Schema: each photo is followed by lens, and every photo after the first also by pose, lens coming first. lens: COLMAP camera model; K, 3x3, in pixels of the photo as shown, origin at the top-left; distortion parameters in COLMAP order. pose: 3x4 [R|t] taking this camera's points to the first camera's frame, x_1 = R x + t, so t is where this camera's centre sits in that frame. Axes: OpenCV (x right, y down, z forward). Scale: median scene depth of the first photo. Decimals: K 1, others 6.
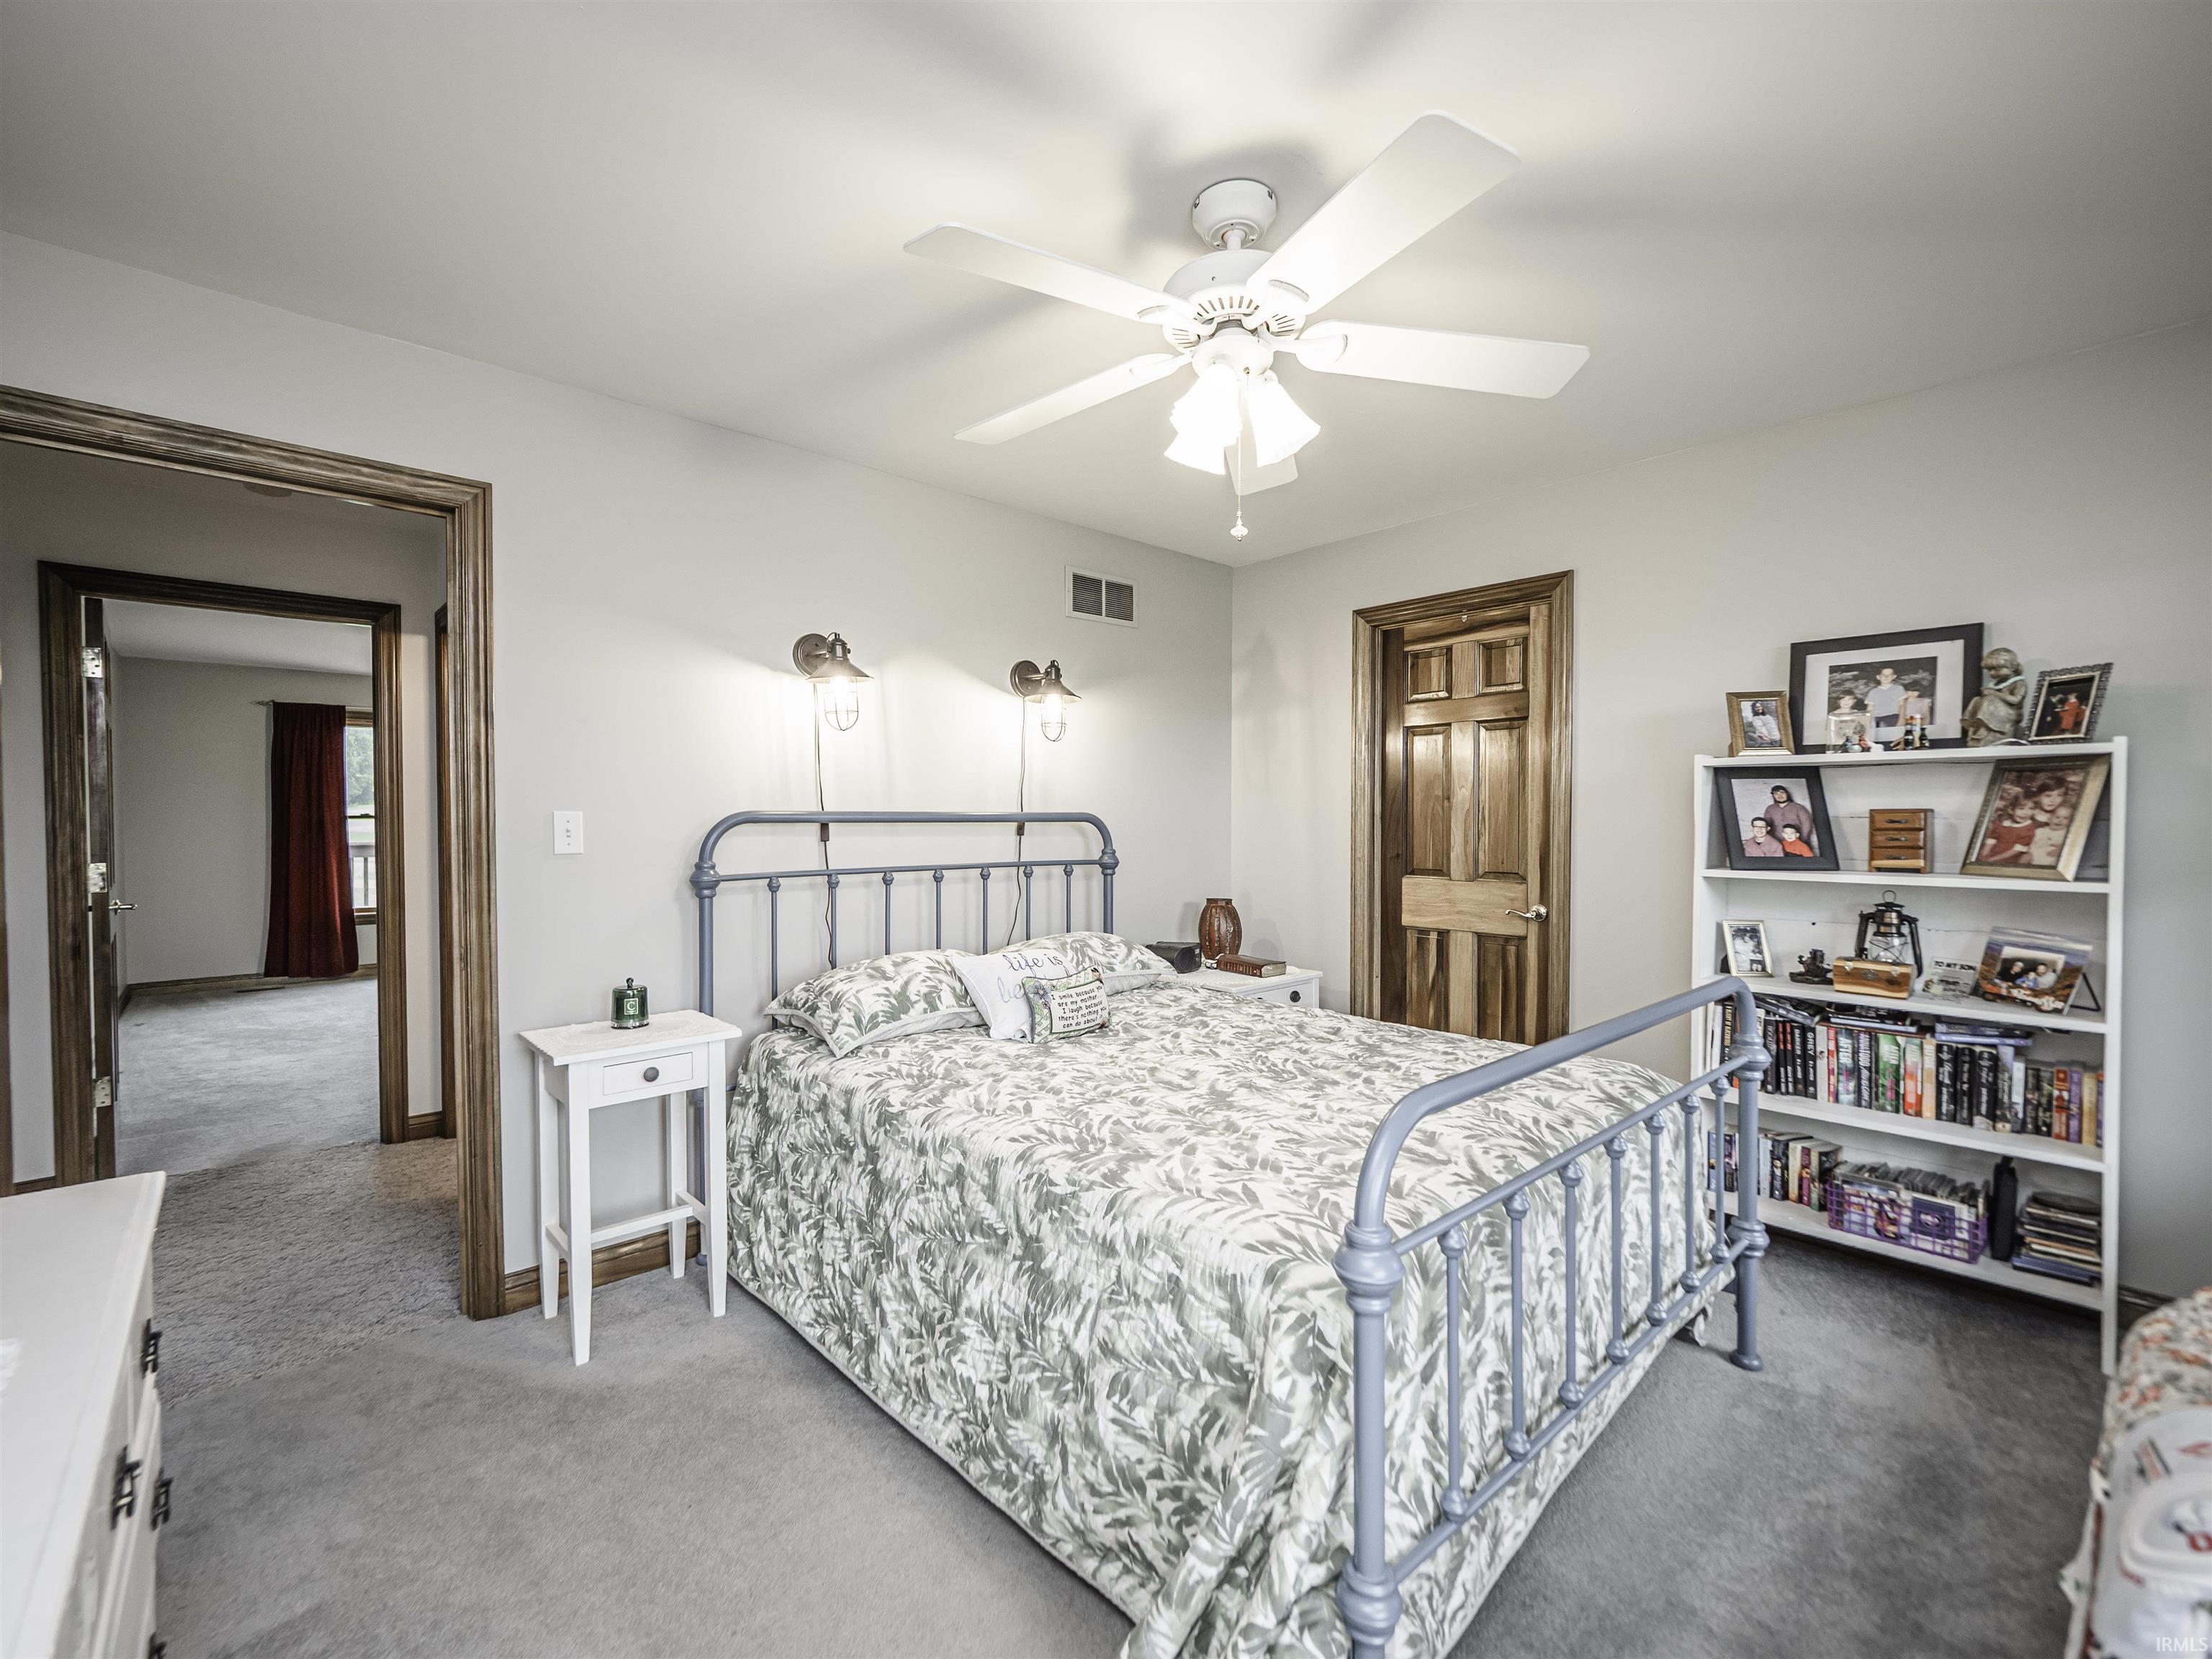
lens RADIAL K [[954.3, 0, 1082.9], [0, 954.3, 826.9], [0, 0, 1]] dist [-0.000709, -0.000421]
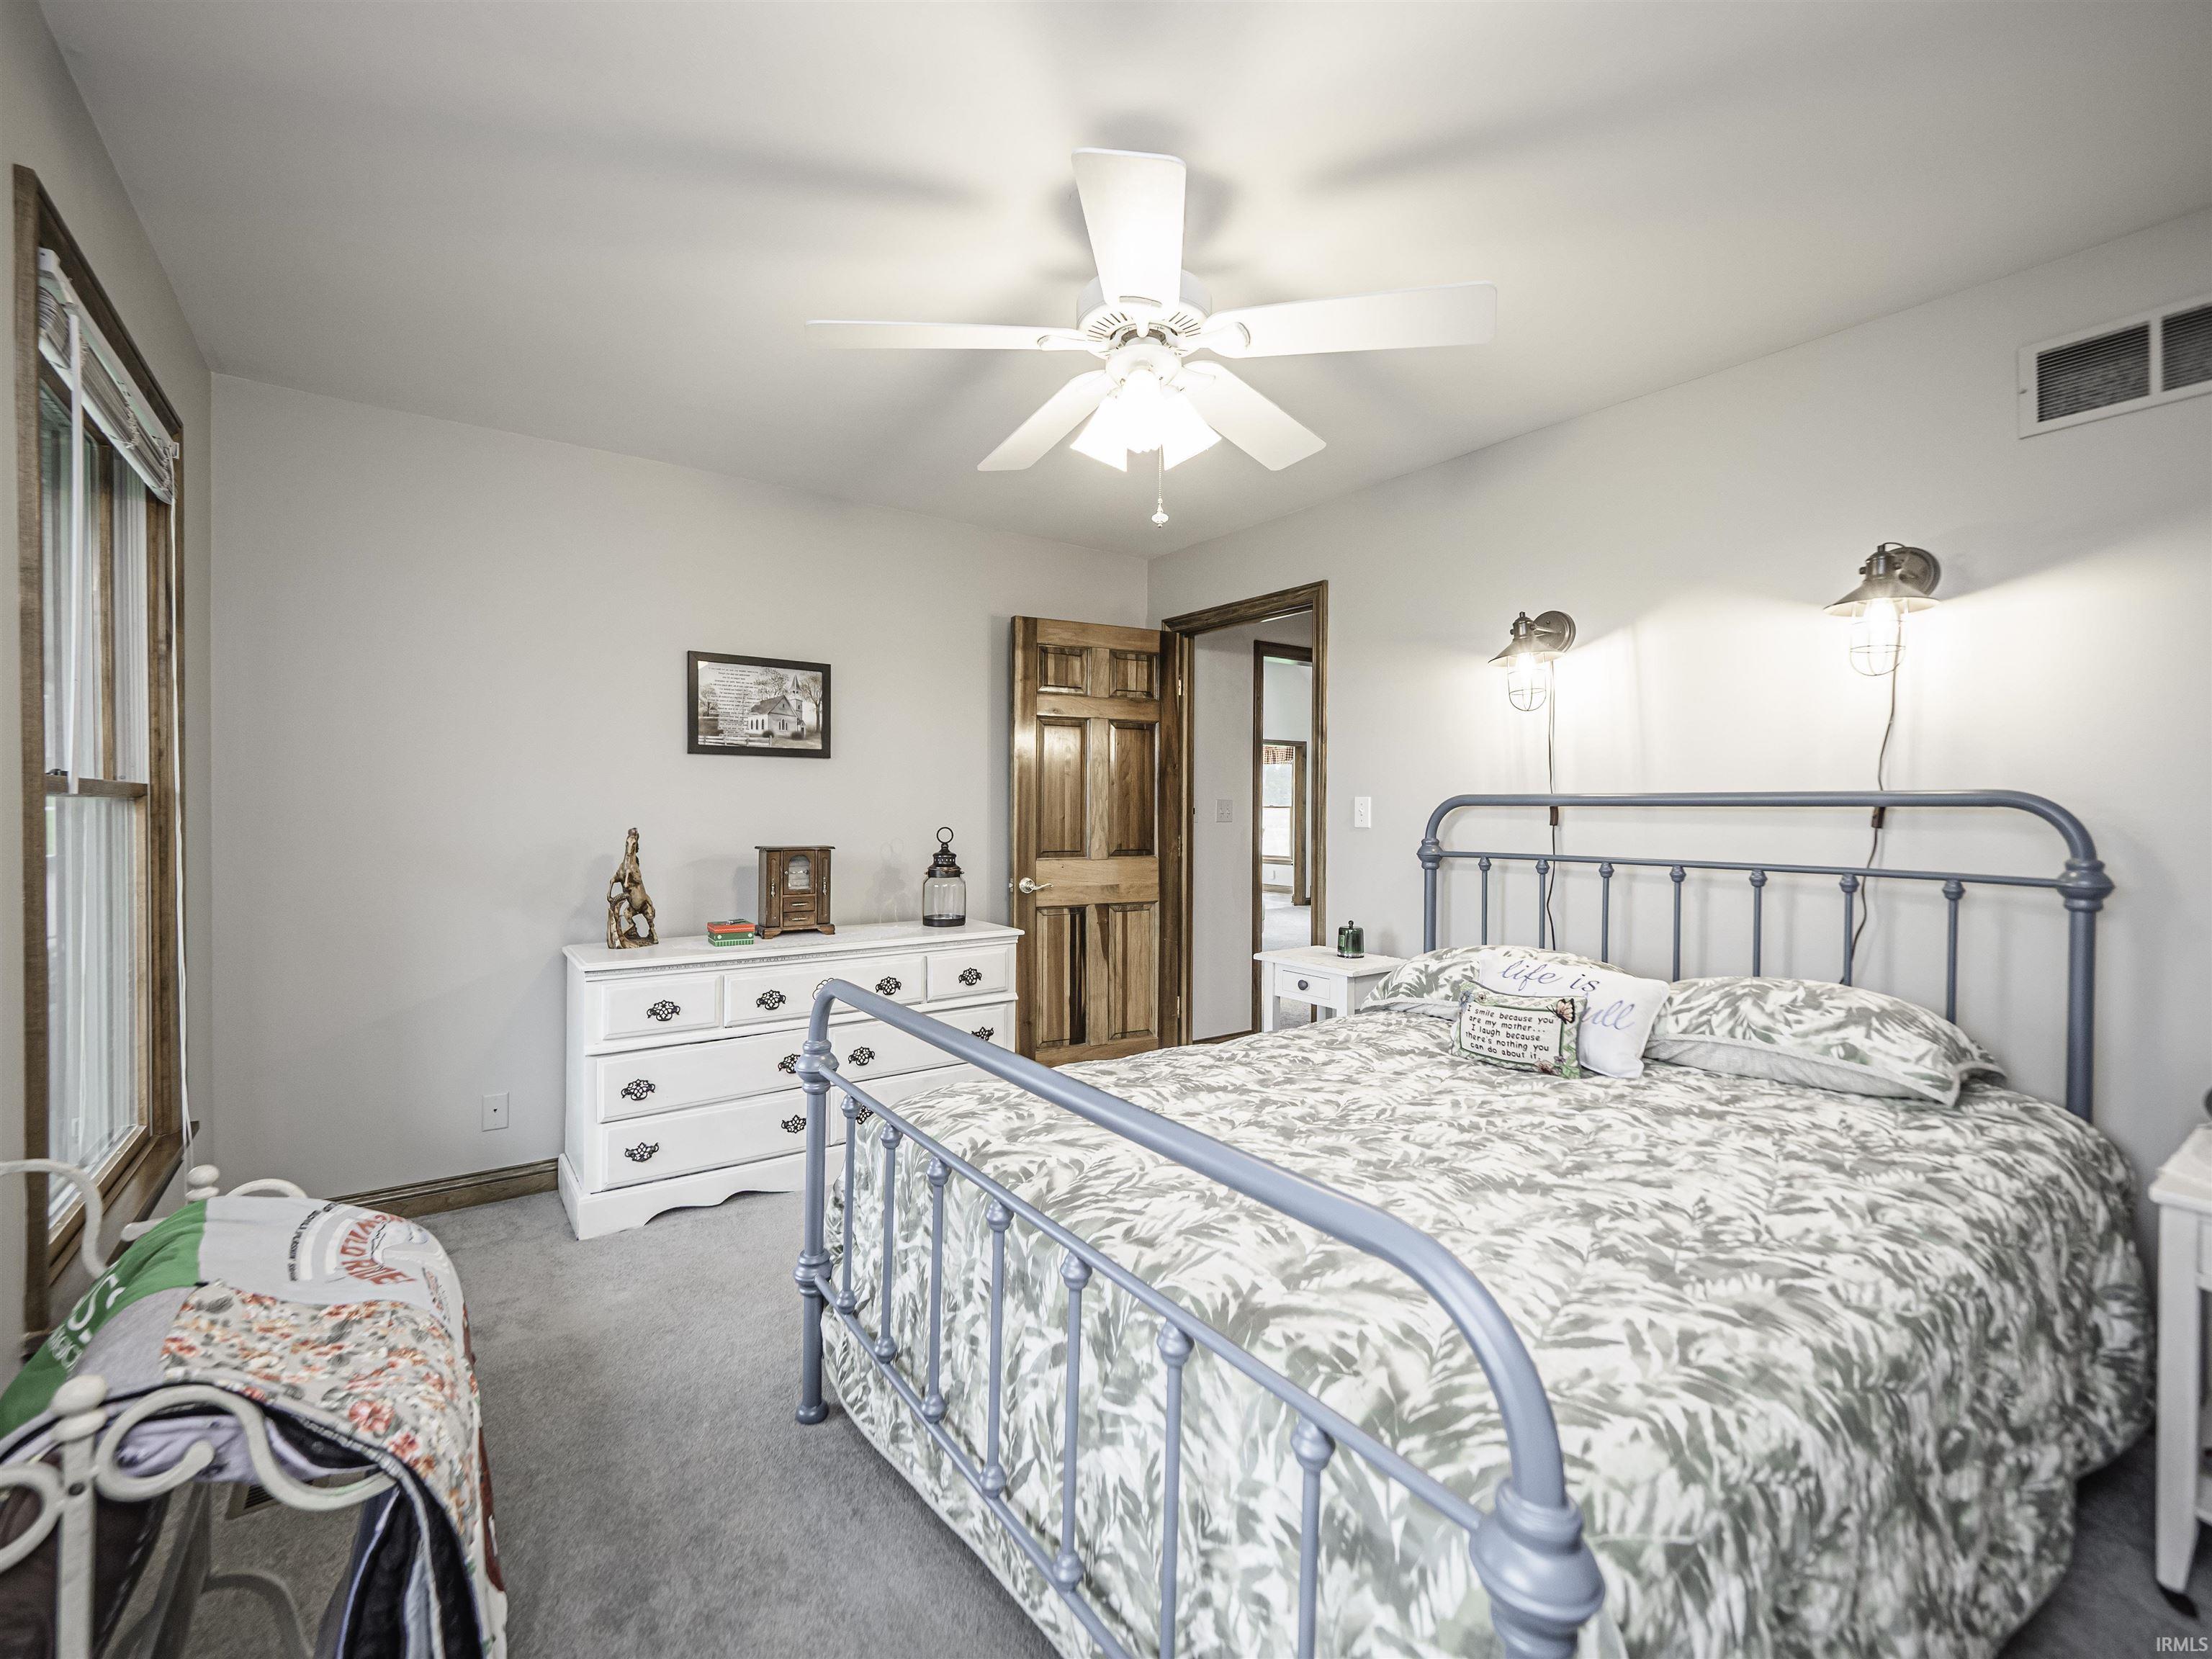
lens RADIAL K [[954.3, 0, 1082.9], [0, 954.3, 826.9], [0, 0, 1]] dist [-0.000709, -0.000421]
pose [[-0.116770, 0.023734, -0.992875, 0.745130], [-0.010555, 0.999628, 0.025136, -0.002615], [0.993103, 0.013415, -0.116476, 0.649424]]
